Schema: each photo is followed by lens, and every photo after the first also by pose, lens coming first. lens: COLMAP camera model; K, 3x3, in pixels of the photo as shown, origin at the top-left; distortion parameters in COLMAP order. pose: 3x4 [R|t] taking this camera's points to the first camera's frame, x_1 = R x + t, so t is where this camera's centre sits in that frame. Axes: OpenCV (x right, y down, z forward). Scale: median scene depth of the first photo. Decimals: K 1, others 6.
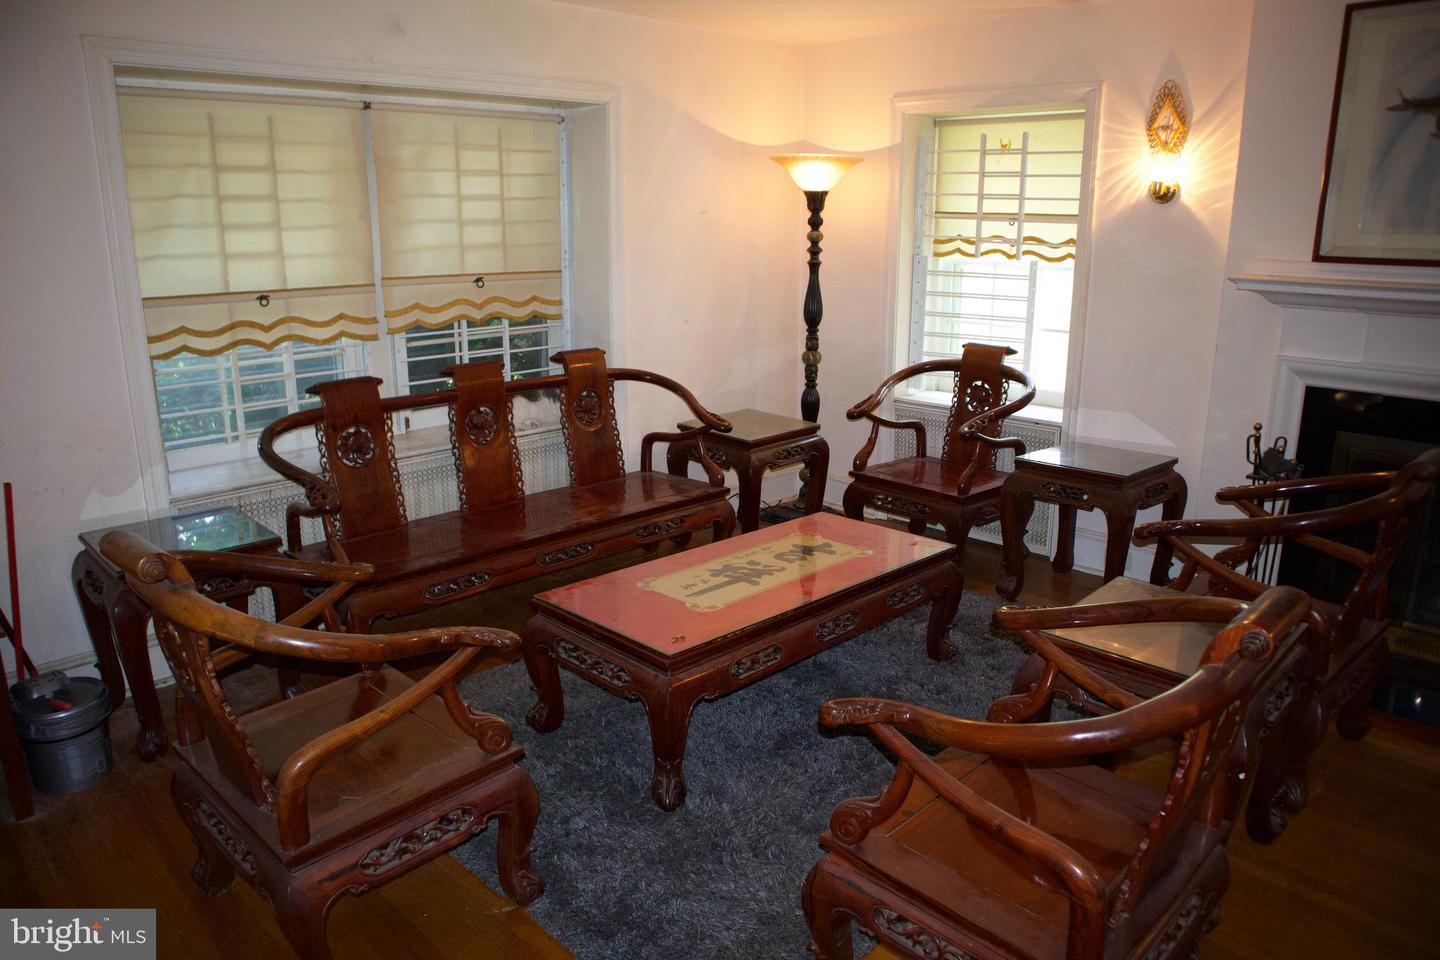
lens RADIAL K [[1014.9, 0, 727.3], [0, 1014.9, 479.1], [0, 0, 1]] dist [-0.128904, 0.100284]
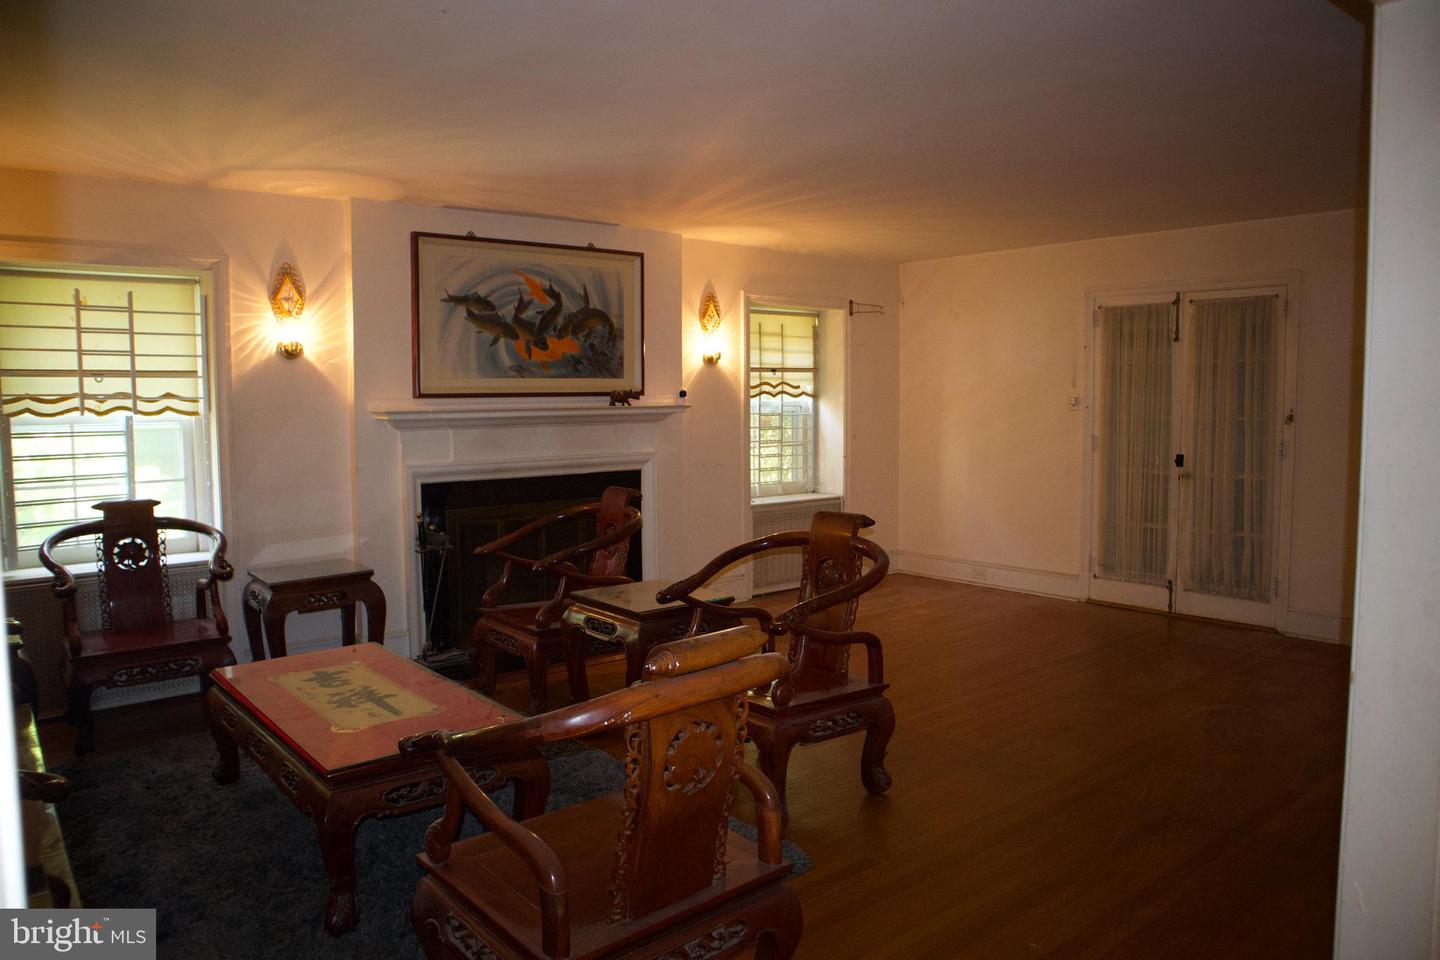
lens RADIAL K [[1014.9, 0, 727.3], [0, 1014.9, 479.1], [0, 0, 1]] dist [-0.128904, 0.100284]
pose [[0.094649, -0.086804, 0.991719, -0.727603], [0.262264, 0.963174, 0.059275, -0.065022], [-0.960343, 0.254482, 0.113929, 0.368192]]
